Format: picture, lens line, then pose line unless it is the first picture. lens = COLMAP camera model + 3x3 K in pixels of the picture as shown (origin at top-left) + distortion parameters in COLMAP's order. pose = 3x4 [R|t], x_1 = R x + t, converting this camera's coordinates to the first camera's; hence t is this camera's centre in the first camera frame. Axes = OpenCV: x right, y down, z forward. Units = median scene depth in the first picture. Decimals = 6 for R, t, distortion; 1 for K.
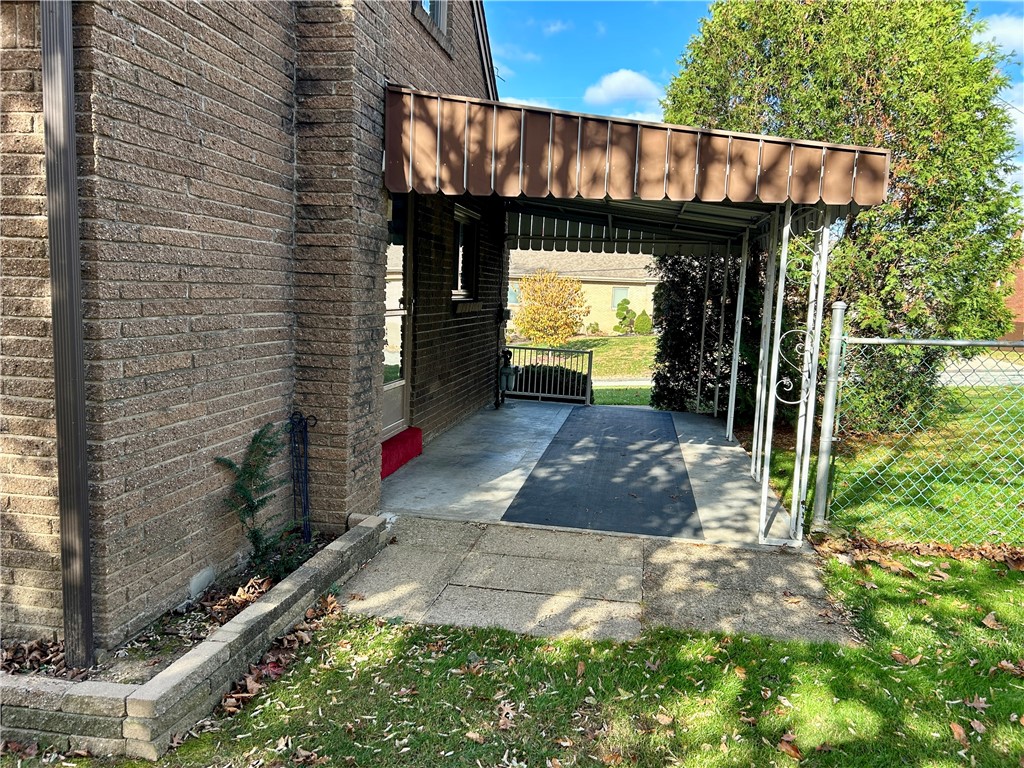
lens RADIAL K [[756.6, 0, 512.0], [0, 756.6, 384.0], [0, 0, 1]] dist [0.066228, -0.083329]
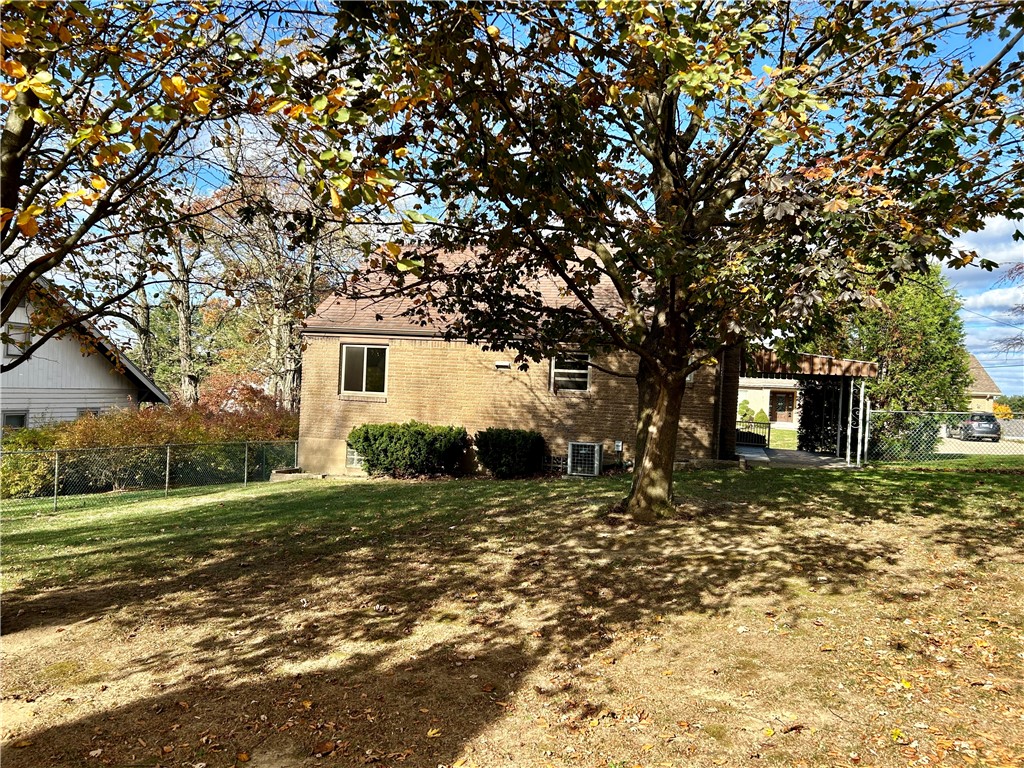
lens RADIAL K [[756.6, 0, 512.0], [0, 756.6, 384.0], [0, 0, 1]] dist [0.066228, -0.083329]
pose [[0.992726, 0.005119, -0.120286, -0.910306], [-0.020107, 0.992113, -0.123725, 0.325694], [0.118704, 0.125244, 0.984999, -3.085980]]
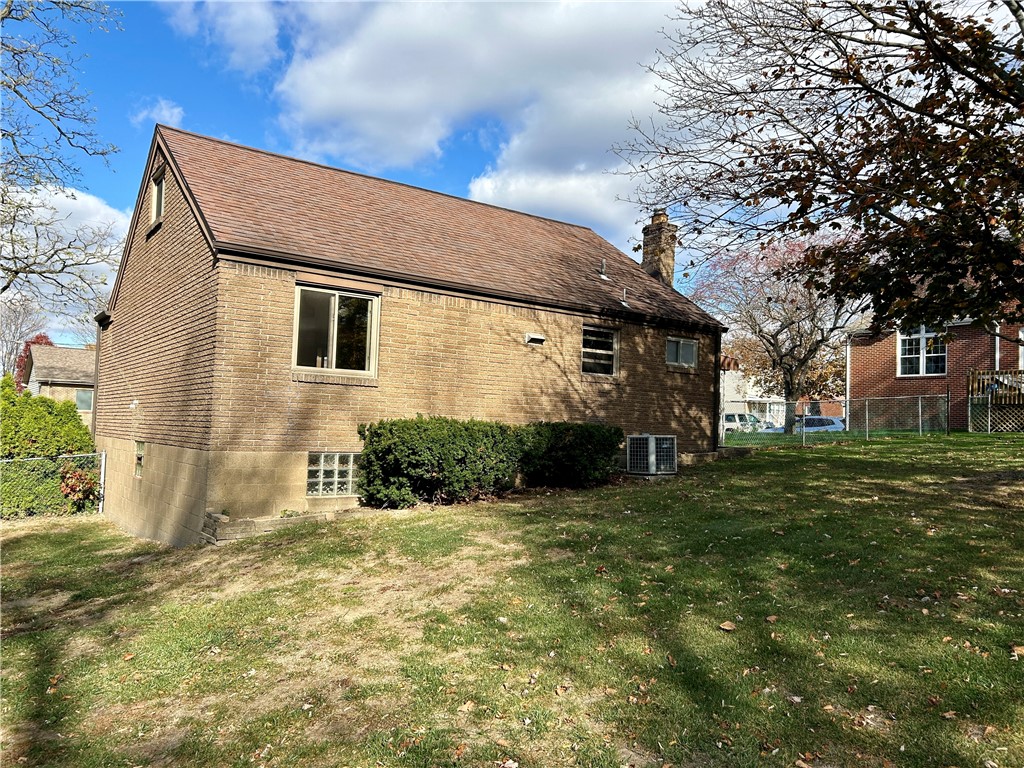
lens RADIAL K [[756.6, 0, 512.0], [0, 756.6, 384.0], [0, 0, 1]] dist [0.066228, -0.083329]
pose [[0.710148, 0.024826, 0.703614, -3.582596], [0.074685, 0.991083, -0.110348, 0.234827], [-0.700080, 0.130913, 0.701962, -1.198470]]
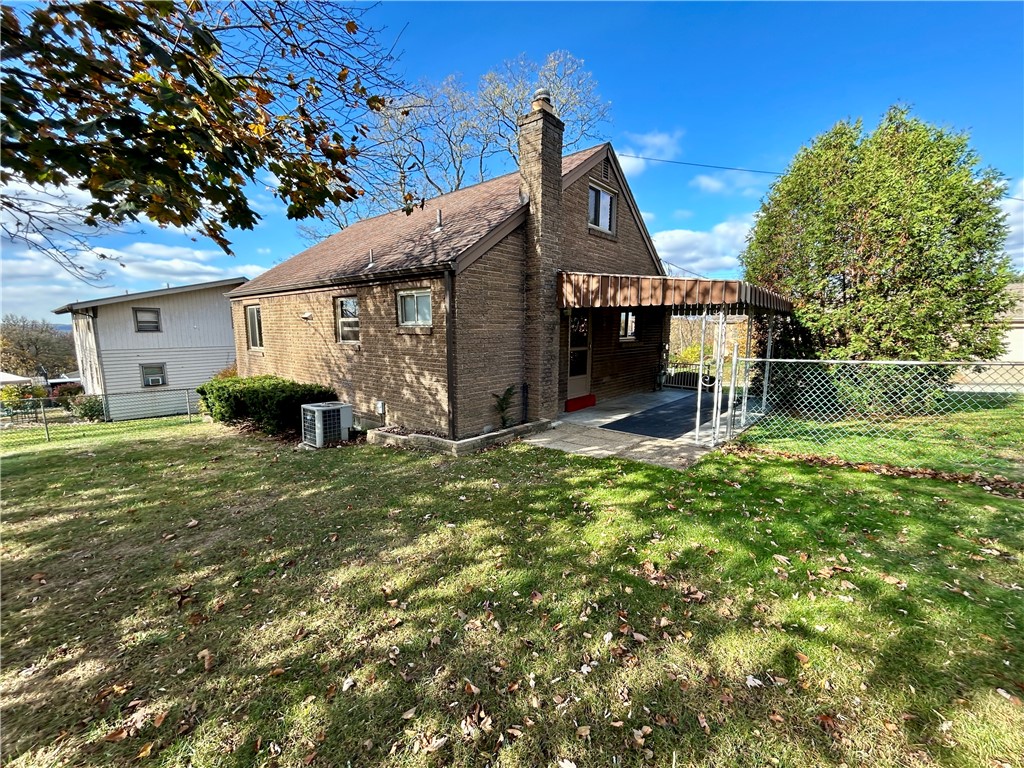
lens RADIAL K [[415.1, 0, 517.1], [0, 415.1, 385.7], [0, 0, 1]] dist [-0.003531, -0.000473]
pose [[0.856742, 0.032014, -0.514751, 0.559007], [-0.029784, 0.999477, 0.012589, 0.029011], [0.514885, 0.004546, 0.857247, -0.455480]]
